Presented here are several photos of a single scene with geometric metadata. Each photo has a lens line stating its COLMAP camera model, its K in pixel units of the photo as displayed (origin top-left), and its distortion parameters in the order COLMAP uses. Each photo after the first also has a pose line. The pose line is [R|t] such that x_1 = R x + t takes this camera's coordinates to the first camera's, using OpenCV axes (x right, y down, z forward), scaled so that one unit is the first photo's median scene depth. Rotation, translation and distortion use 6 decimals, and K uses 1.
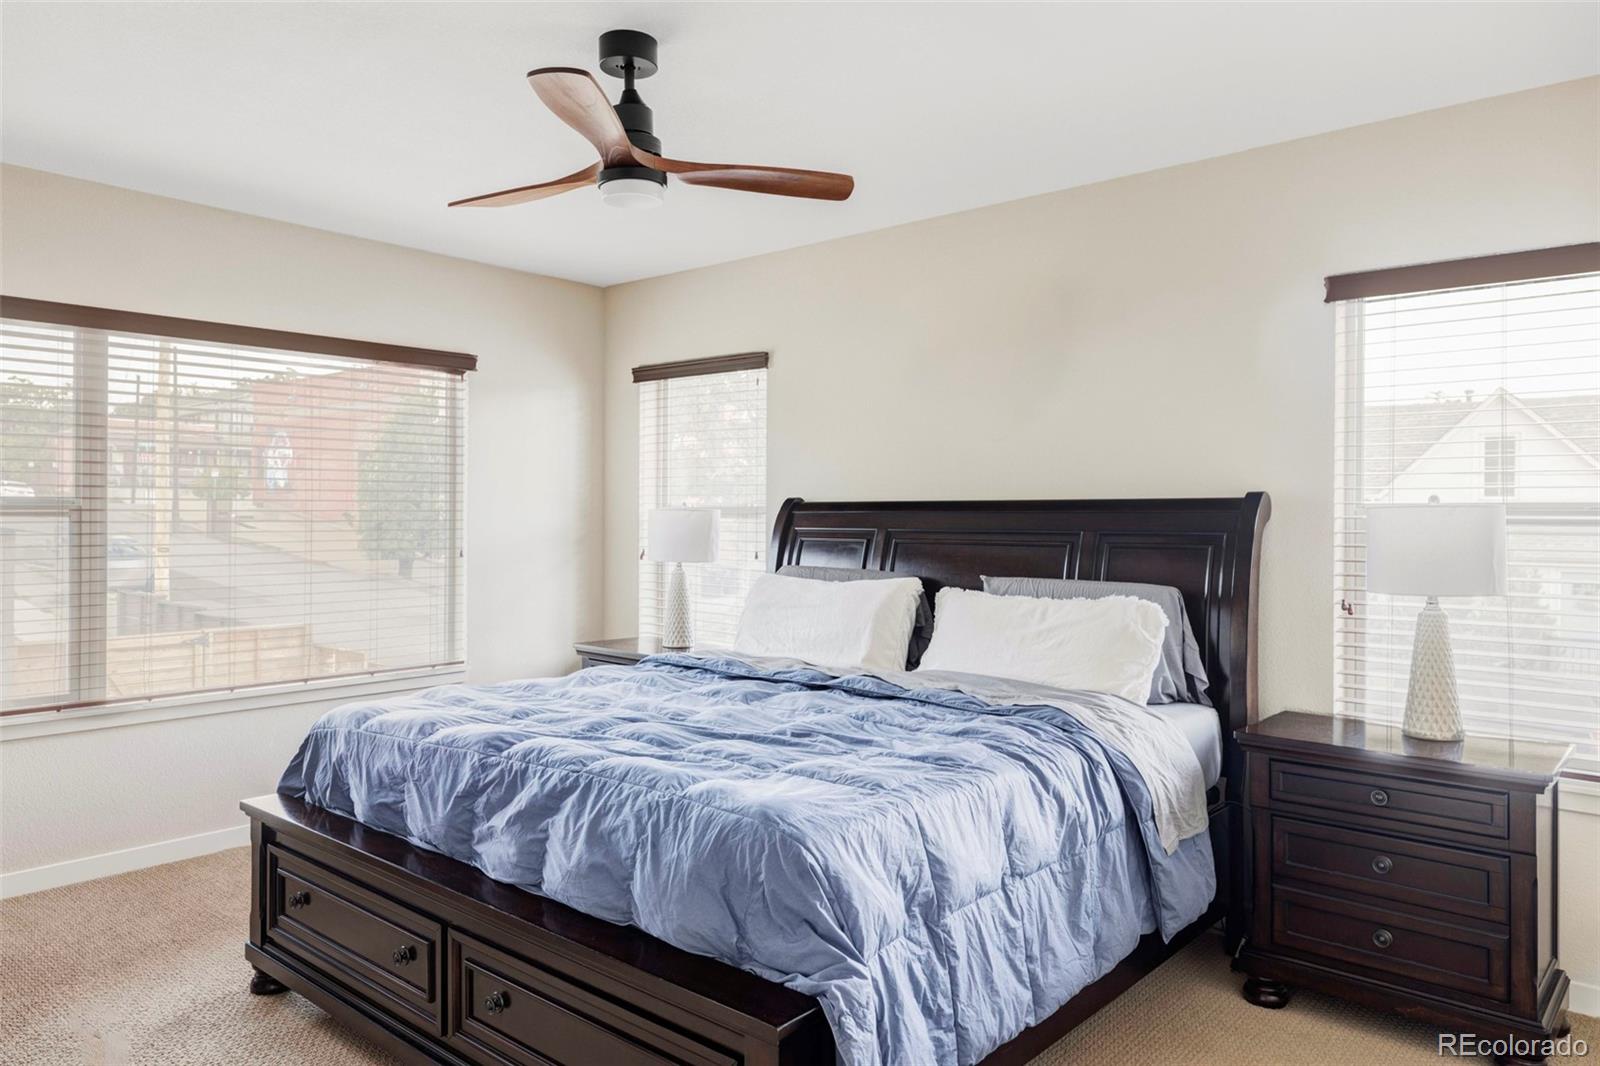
lens RADIAL K [[1101.8, 0, 796.9], [0, 1101.8, 510.9], [0, 0, 1]] dist [0.019674, -0.000097]
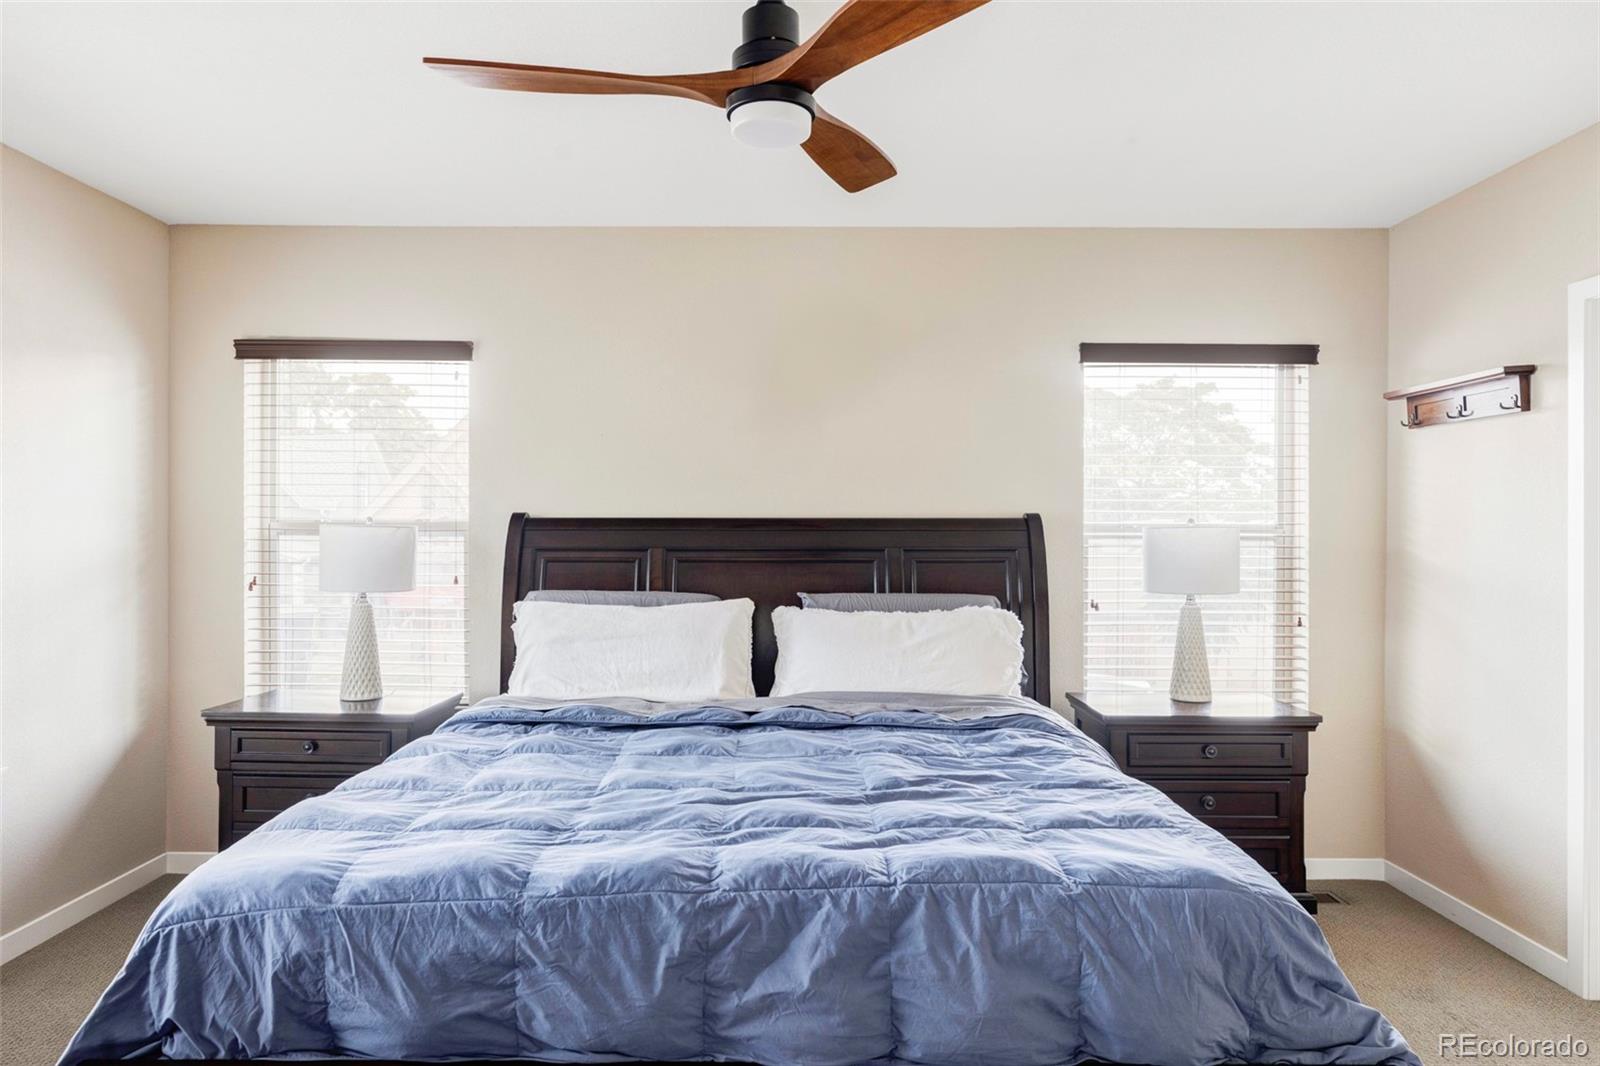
lens RADIAL K [[960.9, 0, 800.0], [0, 960.9, 533.0], [0, 0, 1]] dist [0.004218, -0.000088]
pose [[0.750078, -0.003289, 0.661342, -0.431738], [-0.002314, 0.999968, 0.007597, -0.003034], [-0.661346, -0.007229, 0.750046, 0.357411]]
